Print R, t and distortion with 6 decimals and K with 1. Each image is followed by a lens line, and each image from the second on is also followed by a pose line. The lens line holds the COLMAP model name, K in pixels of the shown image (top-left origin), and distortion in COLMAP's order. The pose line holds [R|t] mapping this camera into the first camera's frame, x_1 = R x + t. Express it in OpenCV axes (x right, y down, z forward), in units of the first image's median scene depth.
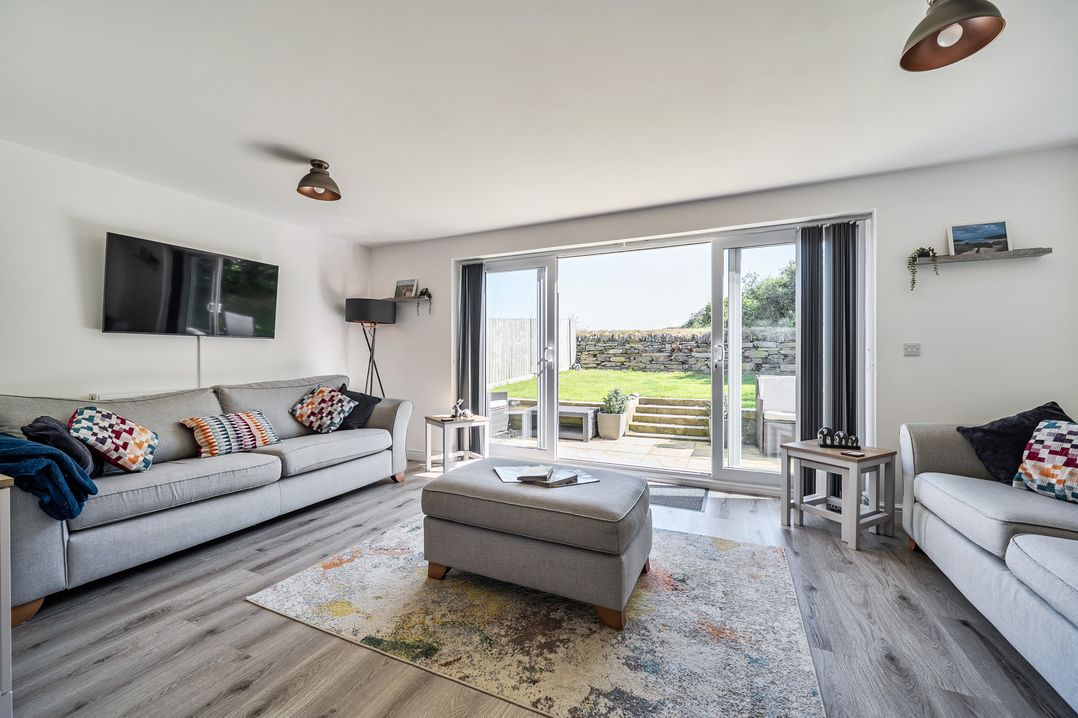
lens RADIAL K [[433.9, 0, 526.3], [0, 433.9, 357.0], [0, 0, 1]] dist [-0.004504, 0.000667]
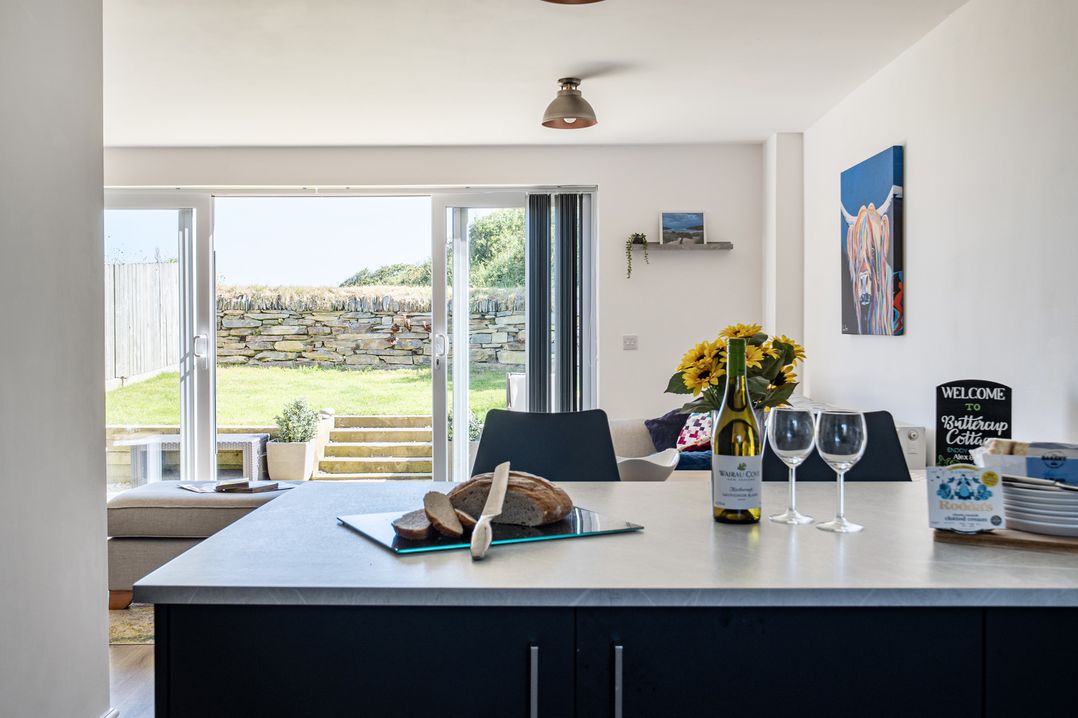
lens RADIAL K [[1143.0, 0, 538.9], [0, 1143.0, 358.9], [0, 0, 1]] dist [-0.010326, 0.000000]
pose [[0.905298, -0.011981, 0.424607, -0.246573], [0.001847, 0.999704, 0.024269, -0.032634], [-0.424772, -0.021187, 0.905052, -0.869114]]
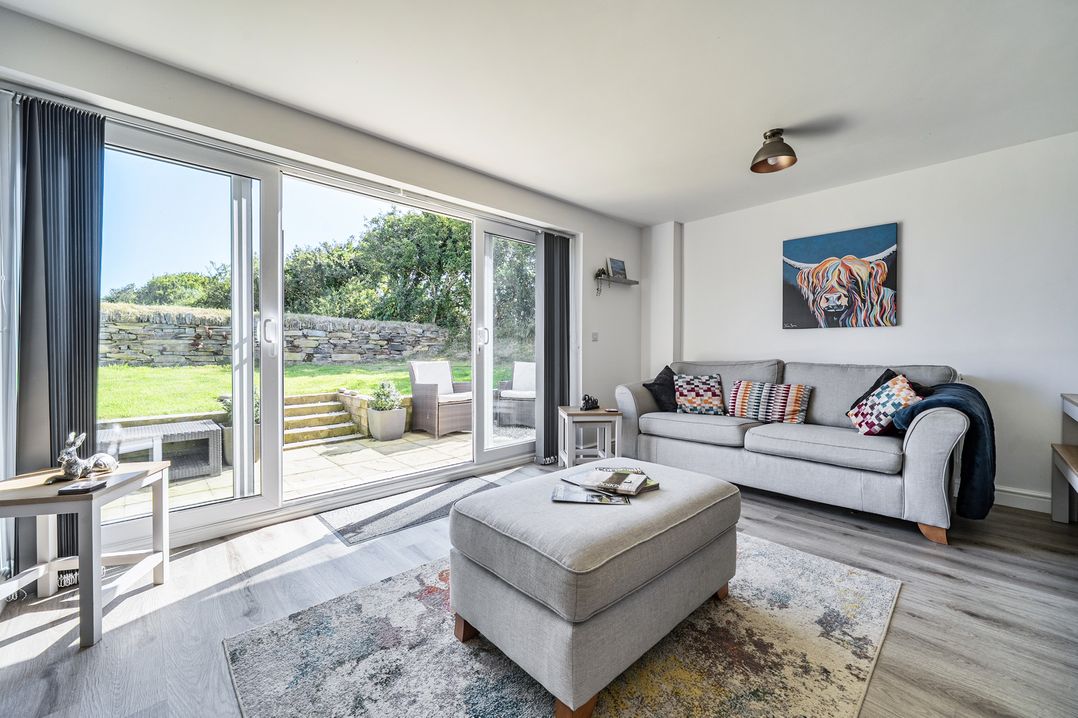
lens RADIAL K [[433.9, 0, 546.9], [0, 433.9, 357.8], [0, 0, 1]] dist [-0.004504, 0.000667]
pose [[0.341346, -0.016332, 0.939796, -0.425303], [0.000703, 0.999853, 0.017120, 0.022982], [-0.939937, -0.005183, 0.341307, 0.505290]]
